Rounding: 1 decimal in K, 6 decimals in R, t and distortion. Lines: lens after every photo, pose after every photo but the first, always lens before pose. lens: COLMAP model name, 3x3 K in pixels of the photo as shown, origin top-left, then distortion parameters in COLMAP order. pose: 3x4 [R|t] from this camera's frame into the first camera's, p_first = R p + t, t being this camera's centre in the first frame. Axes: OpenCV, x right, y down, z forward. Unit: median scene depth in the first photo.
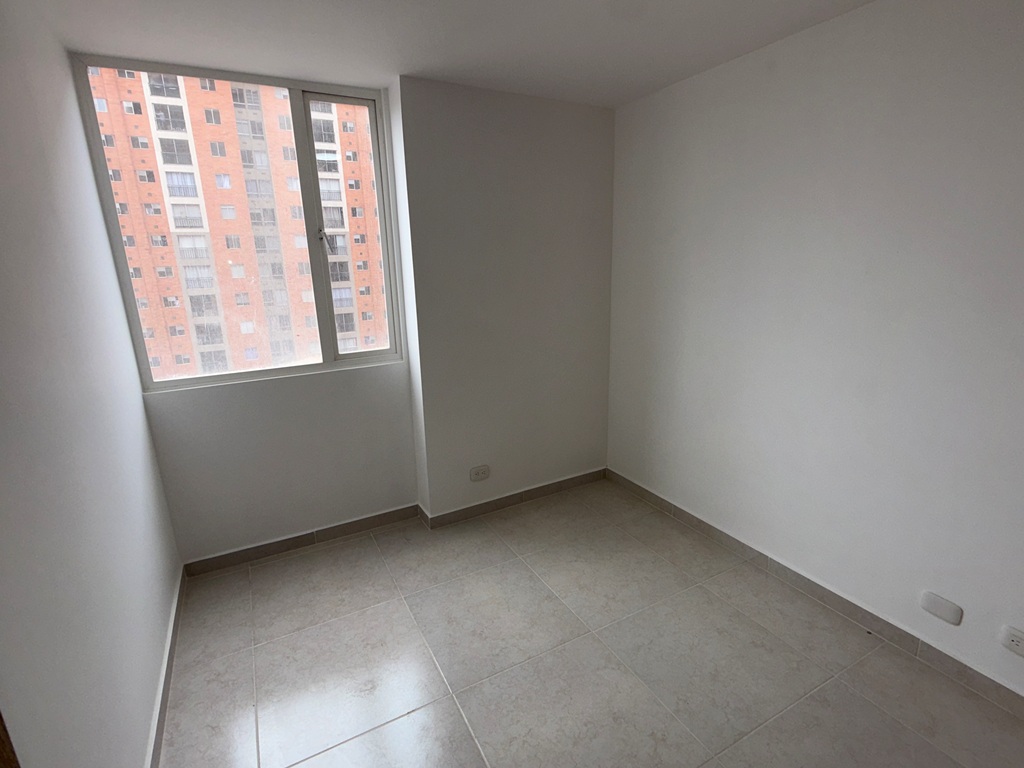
lens RADIAL K [[503.0, 0, 512.9], [0, 503.0, 387.7], [0, 0, 1]] dist [-0.000823, -0.001041]
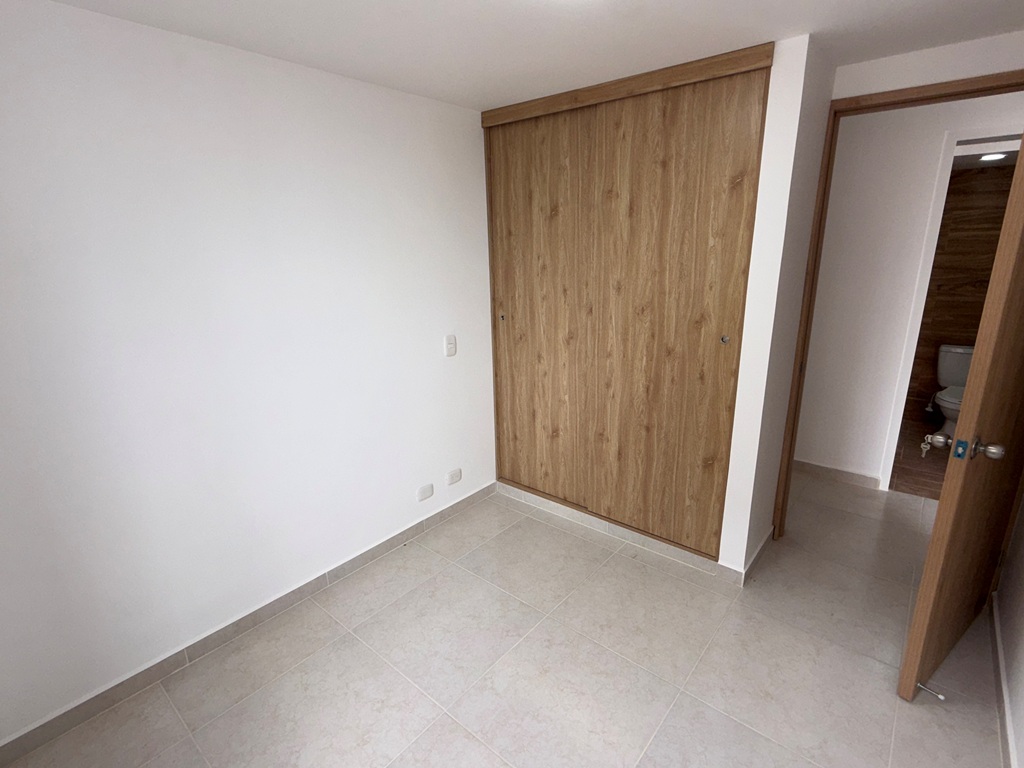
lens RADIAL K [[503.0, 0, 512.9], [0, 503.0, 387.7], [0, 0, 1]] dist [-0.000823, -0.001041]
pose [[-0.368724, -0.221063, 0.902870, -0.635797], [0.268025, 0.904770, 0.330988, -0.324866], [-0.890059, 0.364035, -0.274360, 1.076114]]
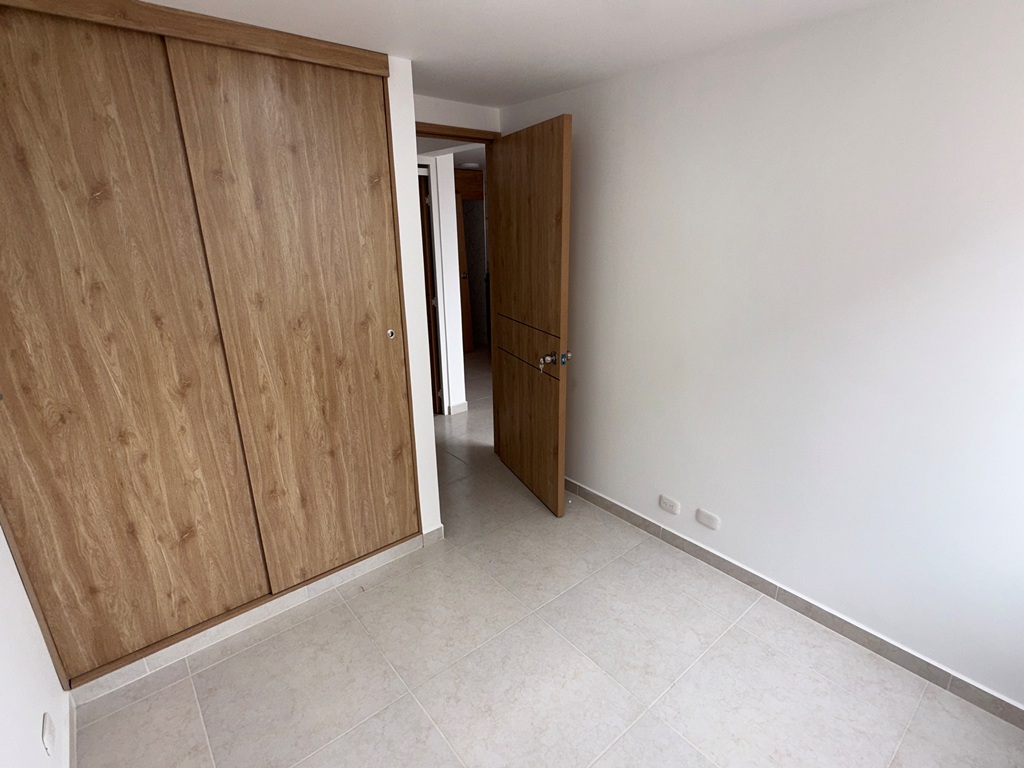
lens RADIAL K [[503.0, 0, 512.9], [0, 503.0, 387.7], [0, 0, 1]] dist [-0.000823, -0.001041]
pose [[-0.977119, 0.099679, -0.187889, 0.270540], [-0.019374, 0.837999, 0.545328, -0.477874], [0.211809, 0.536491, -0.816894, 1.425391]]
